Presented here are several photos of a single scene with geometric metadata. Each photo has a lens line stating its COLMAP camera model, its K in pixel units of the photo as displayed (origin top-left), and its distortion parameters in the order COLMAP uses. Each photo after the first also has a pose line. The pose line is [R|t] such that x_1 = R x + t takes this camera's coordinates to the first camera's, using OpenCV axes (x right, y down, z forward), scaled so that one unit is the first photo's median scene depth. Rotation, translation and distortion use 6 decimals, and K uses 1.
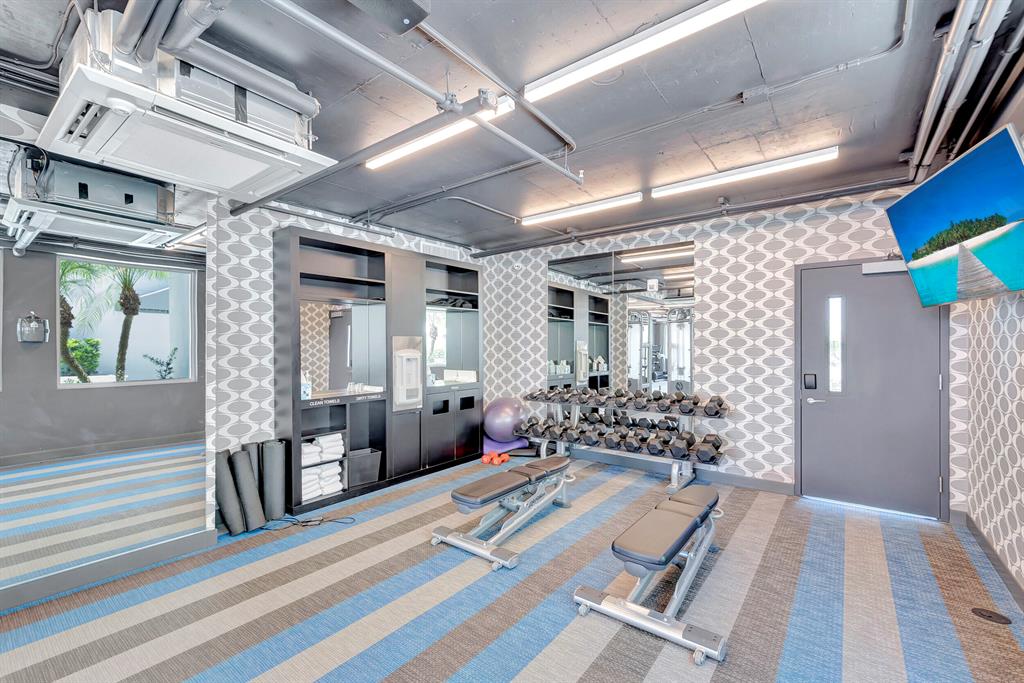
lens RADIAL K [[439.4, 0, 513.3], [0, 439.4, 346.2], [0, 0, 1]] dist [0.001449, -0.000632]
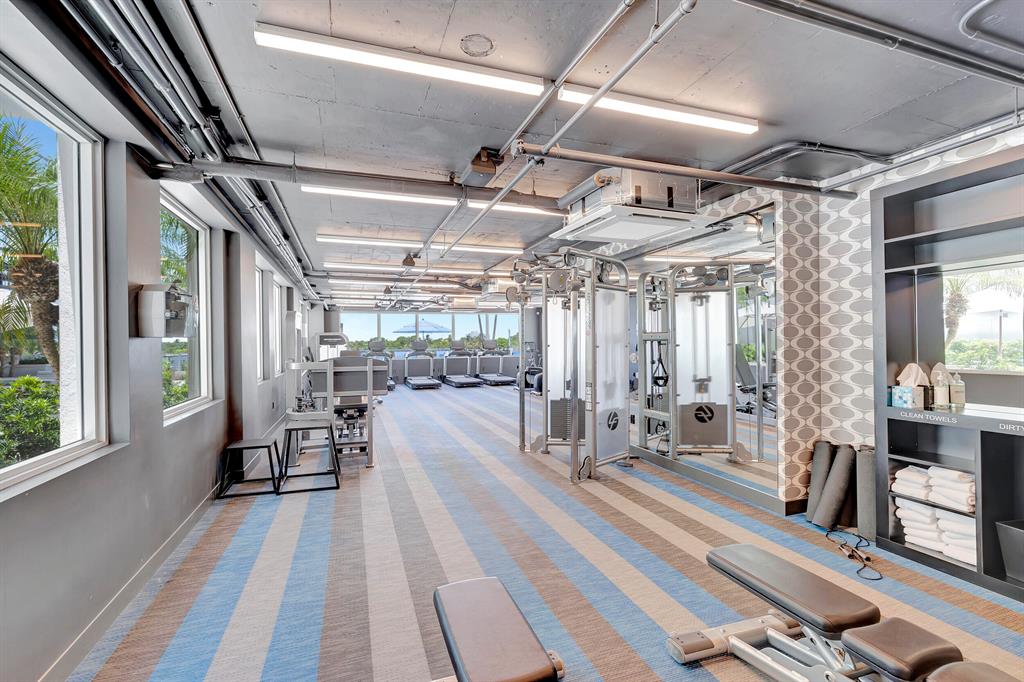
lens RADIAL K [[439.4, 0, 509.0], [0, 439.4, 343.2], [0, 0, 1]] dist [0.001449, -0.000632]
pose [[-0.543350, 0.006047, -0.839485, 0.512204], [0.013756, 0.999904, -0.001701, 0.003423], [0.839394, -0.012472, -0.543380, 0.821130]]
